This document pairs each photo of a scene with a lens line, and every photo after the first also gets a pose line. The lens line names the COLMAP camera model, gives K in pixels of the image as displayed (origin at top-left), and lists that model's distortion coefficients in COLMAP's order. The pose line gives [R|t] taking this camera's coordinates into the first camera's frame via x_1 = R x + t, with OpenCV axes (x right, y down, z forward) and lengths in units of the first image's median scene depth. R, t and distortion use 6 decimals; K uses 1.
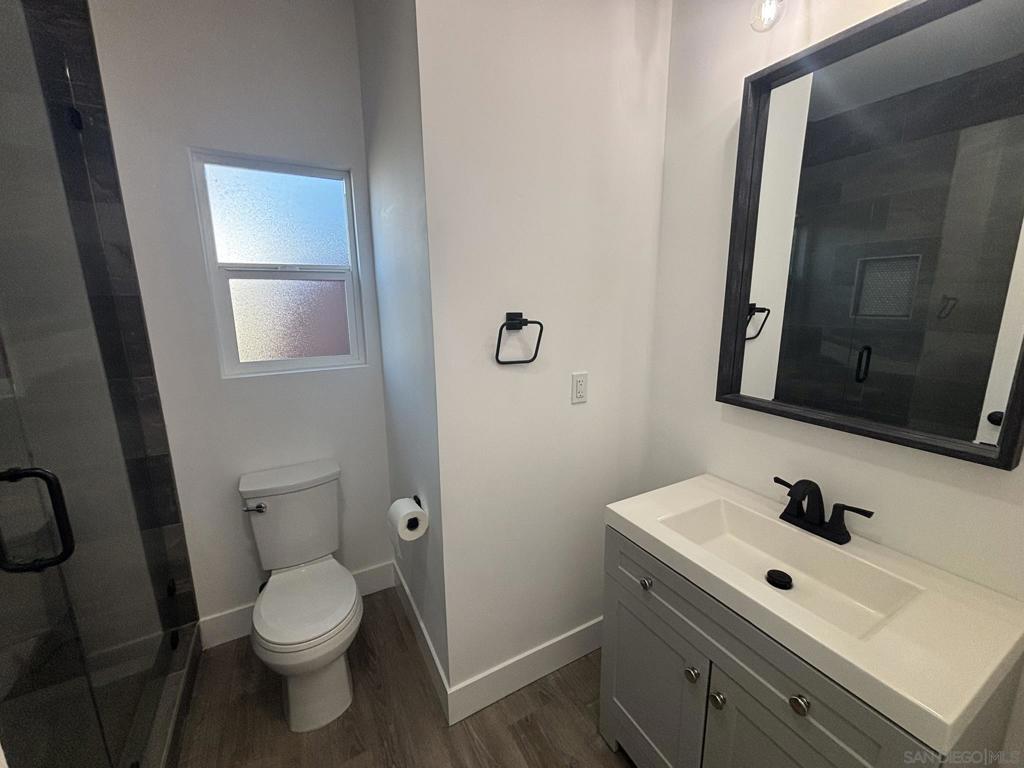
lens RADIAL K [[410.6, 0, 509.6], [0, 410.6, 383.2], [0, 0, 1]] dist [0.000205, -0.000086]
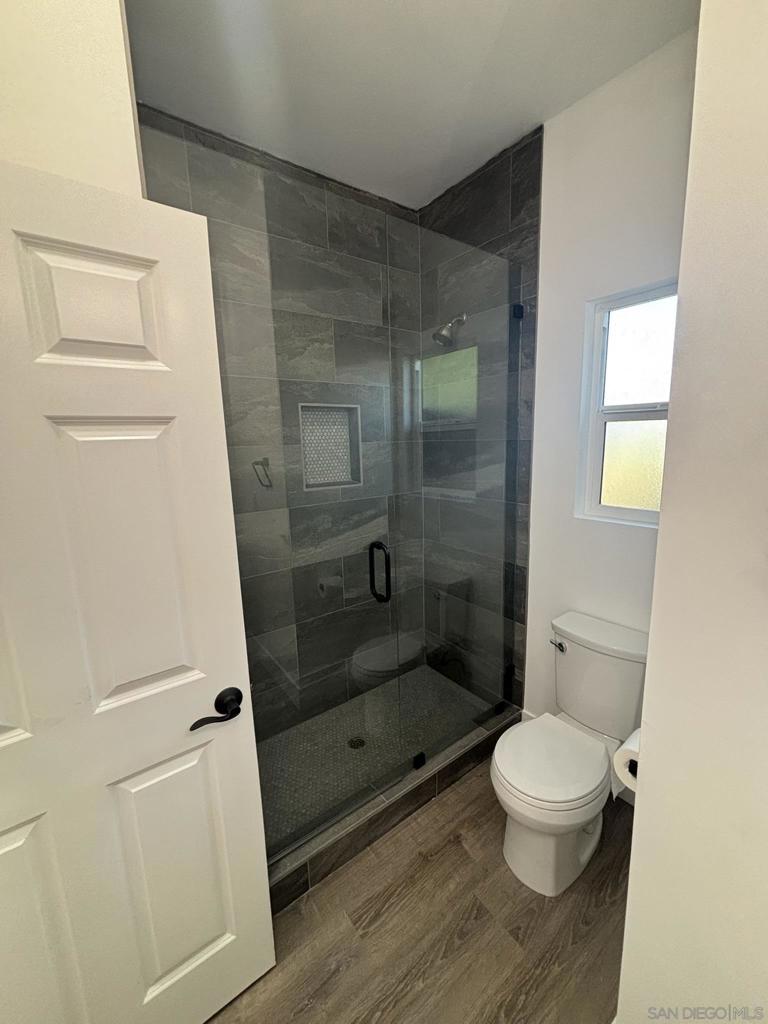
lens RADIAL K [[410.6, 0, 384.0], [0, 410.6, 512.0], [0, 0, 1]] dist [0.000205, -0.000086]
pose [[0.137351, 0.180864, -0.973870, 0.275230], [-0.183331, 0.970843, 0.154445, -0.100948], [0.973409, 0.157327, 0.166504, 0.355570]]
